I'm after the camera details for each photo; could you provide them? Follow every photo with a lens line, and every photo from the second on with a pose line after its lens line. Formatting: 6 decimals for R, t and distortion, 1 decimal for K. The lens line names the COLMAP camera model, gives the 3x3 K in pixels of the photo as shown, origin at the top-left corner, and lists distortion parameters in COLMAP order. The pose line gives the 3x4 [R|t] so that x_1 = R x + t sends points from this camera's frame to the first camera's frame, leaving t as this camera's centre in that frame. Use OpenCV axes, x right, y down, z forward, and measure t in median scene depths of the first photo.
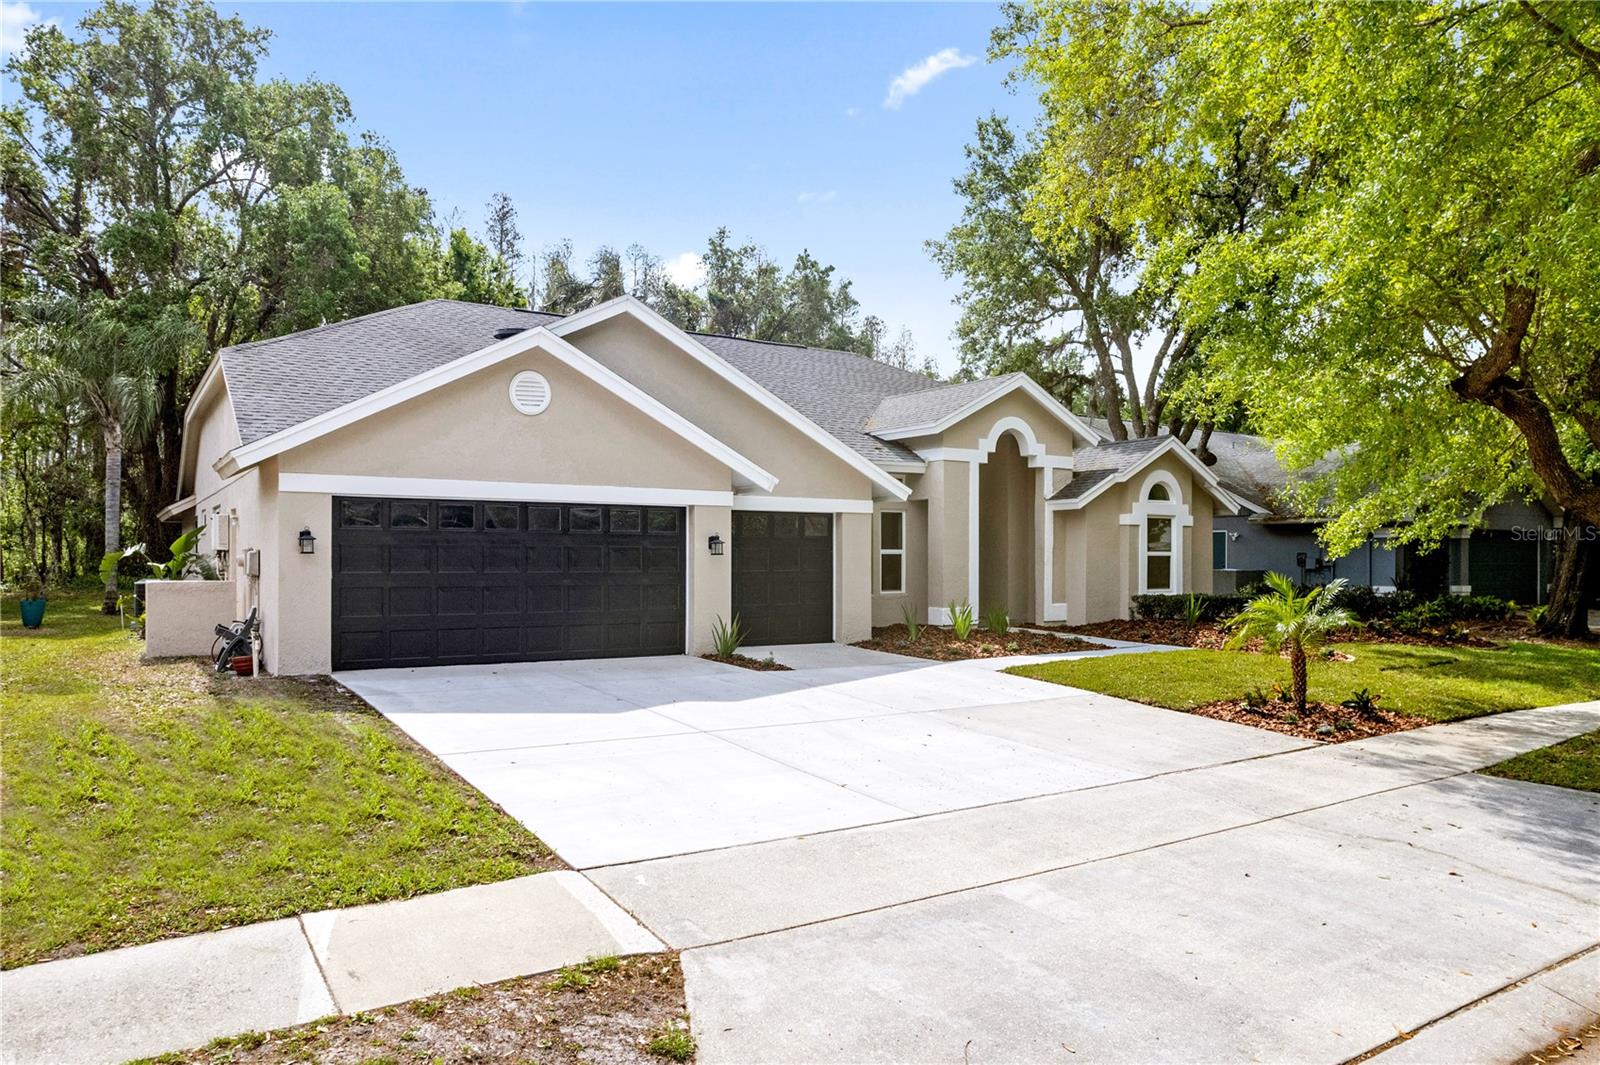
lens RADIAL K [[1059.3, 0, 800.0], [0, 1059.3, 532.5], [0, 0, 1]] dist [-0.079772, 0.072023]
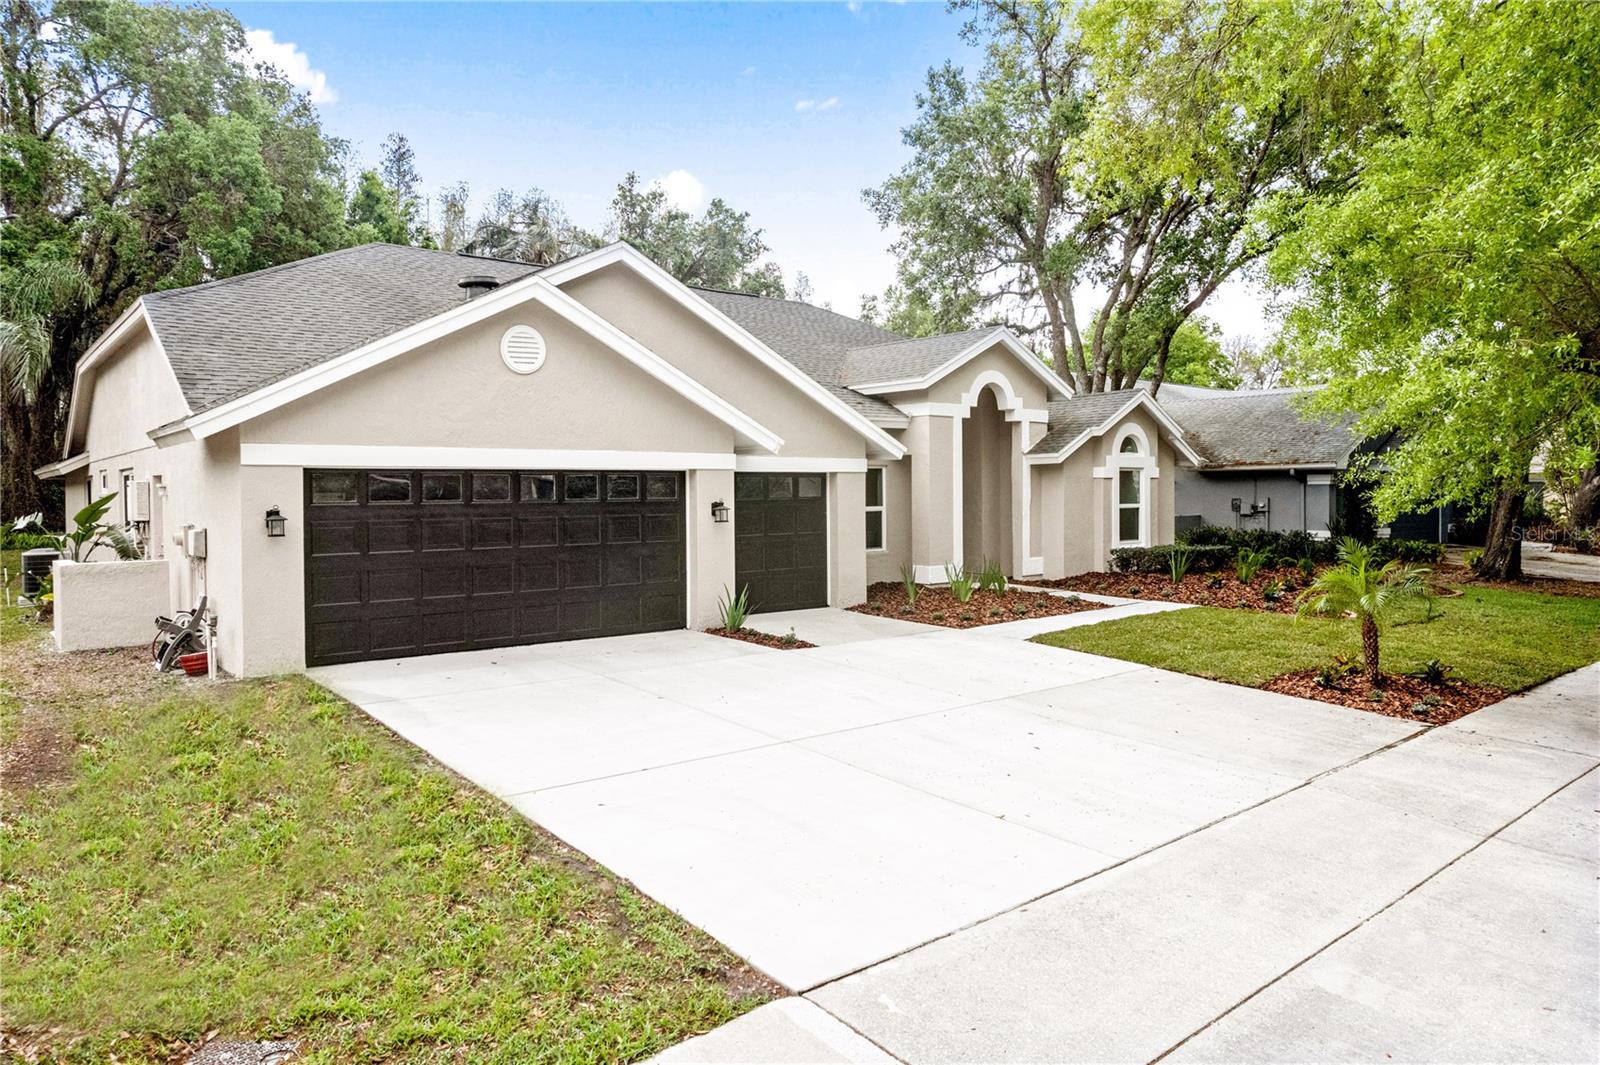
lens RADIAL K [[1020.9, 0, 804.1], [0, 1020.9, 478.7], [0, 0, 1]] dist [-0.071618, 0.066064]
pose [[0.993065, -0.011571, 0.116997, -0.089618], [0.010644, 0.999907, 0.008544, -0.019518], [-0.117085, -0.007240, 0.993096, 0.081878]]
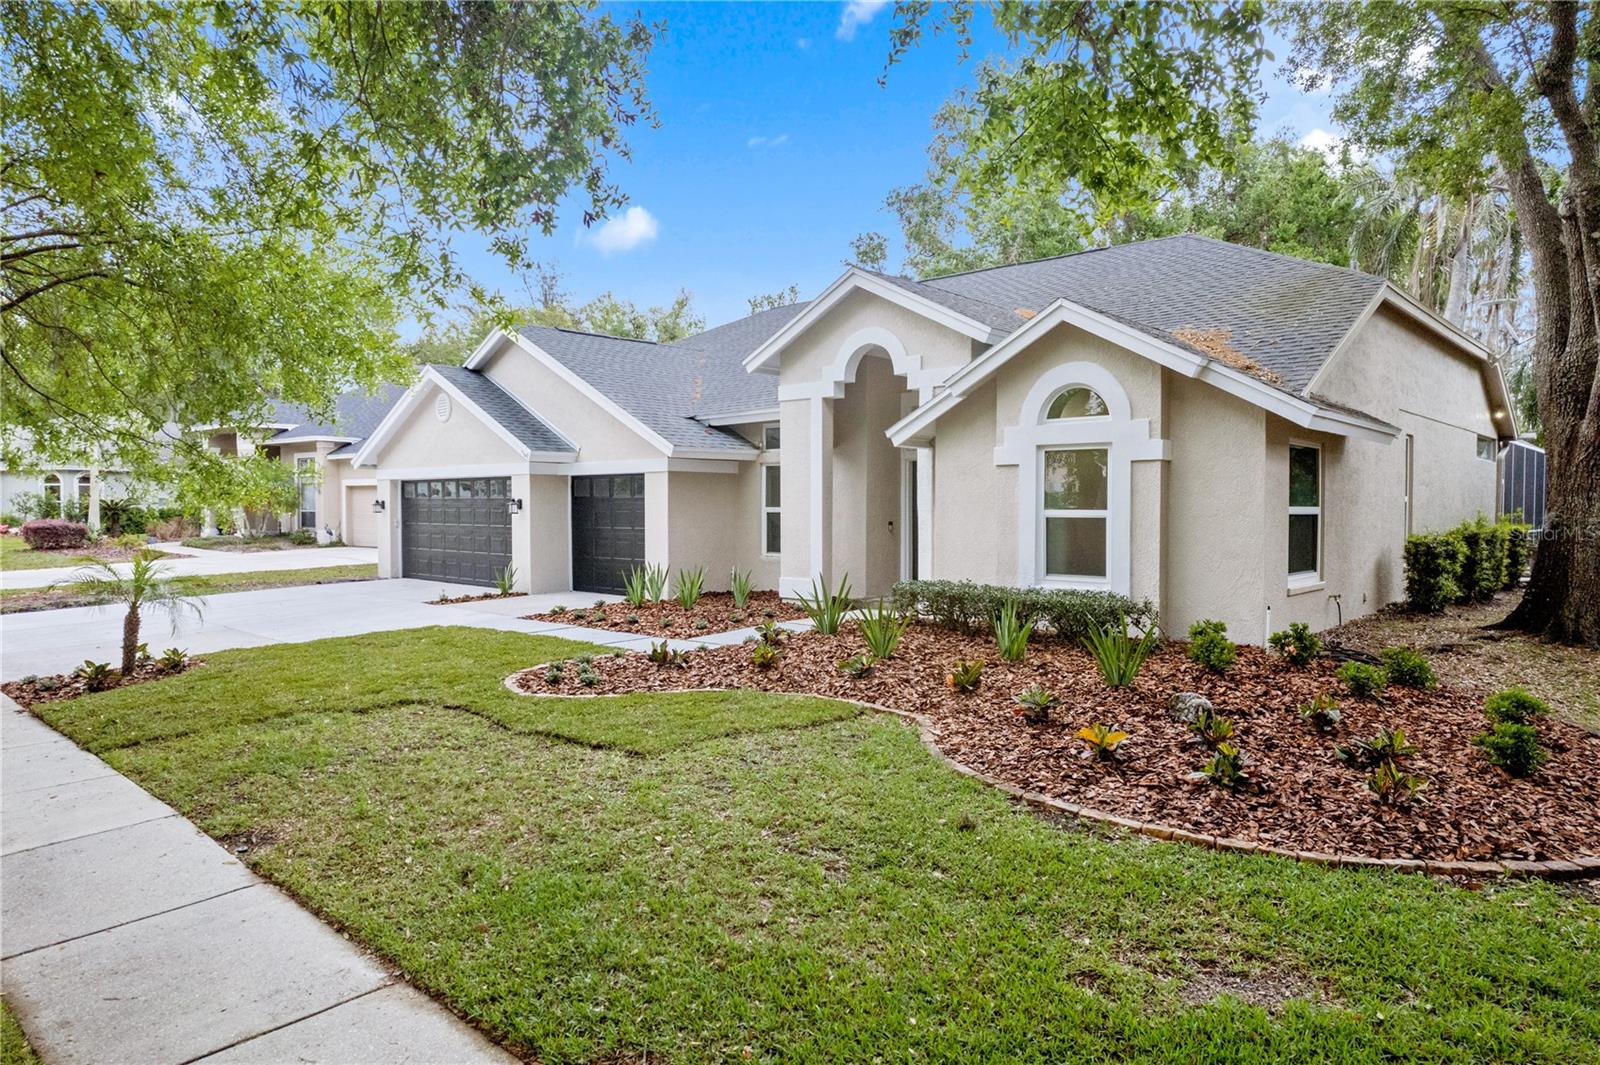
lens RADIAL K [[1007.1, 0, 800.0], [0, 1007.1, 532.5], [0, 0, 1]] dist [-0.068633, 0.059255]
pose [[0.250177, 0.016605, -0.968058, 0.929171], [0.013005, 0.999705, 0.020508, 0.019599], [0.968113, -0.017720, 0.249887, 0.832030]]
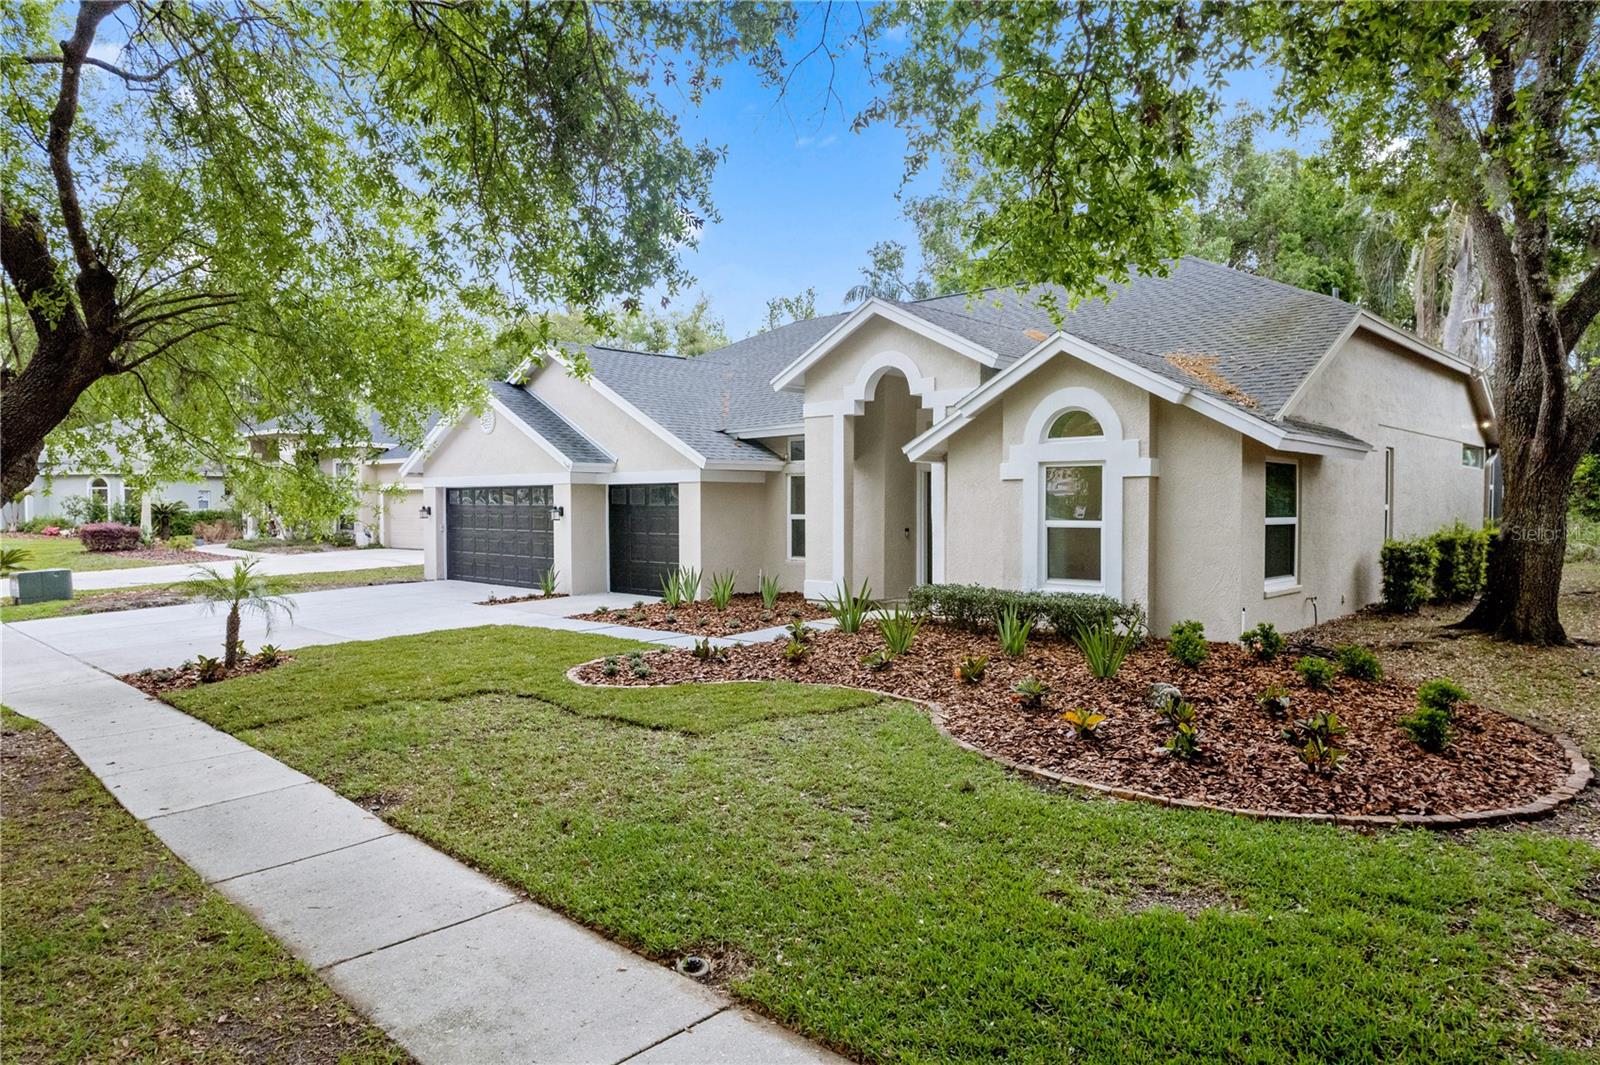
lens RADIAL K [[1007.1, 0, 800.0], [0, 1007.1, 532.5], [0, 0, 1]] dist [-0.068633, 0.059255]
pose [[0.233569, 0.017892, -0.972176, 0.993762], [0.014417, 0.999657, 0.021861, 0.011263], [0.972233, -0.019122, 0.233231, 0.810098]]
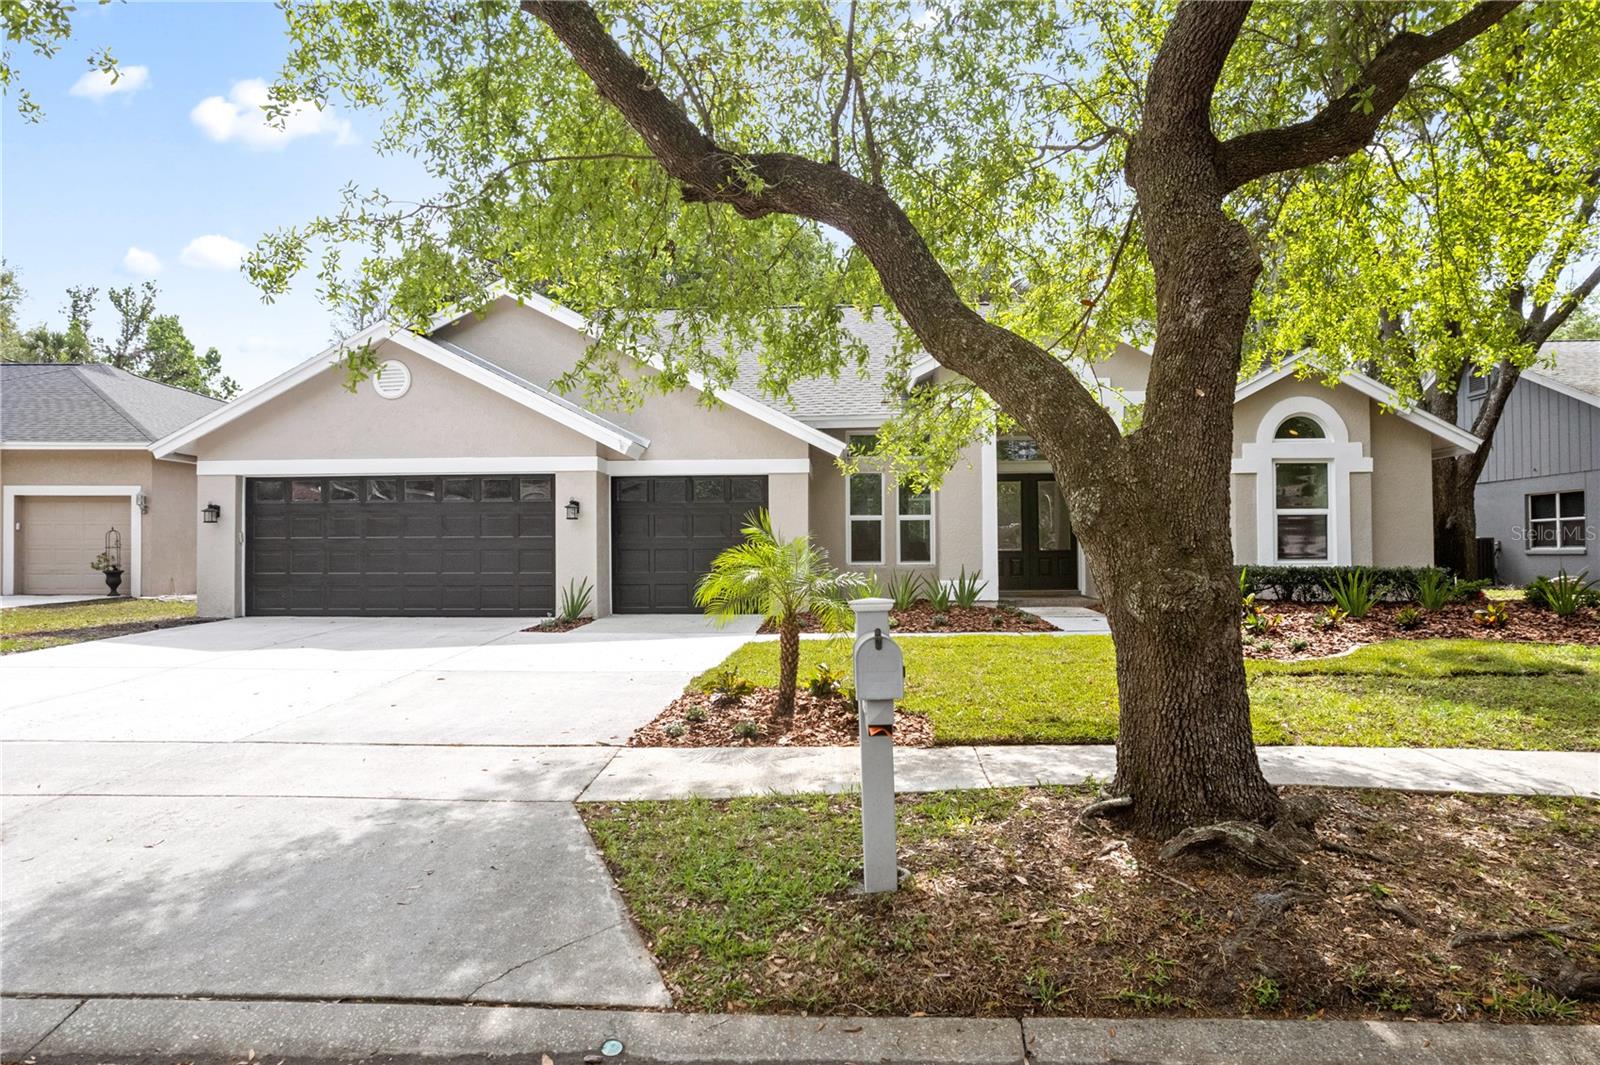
lens RADIAL K [[1059.3, 0, 800.0], [0, 1059.3, 532.5], [0, 0, 1]] dist [-0.079772, 0.072023]
pose [[0.814183, -0.021558, -0.580208, 0.545326], [0.022300, 0.999734, -0.005853, 0.035139], [0.580180, -0.008173, 0.814447, 0.245267]]
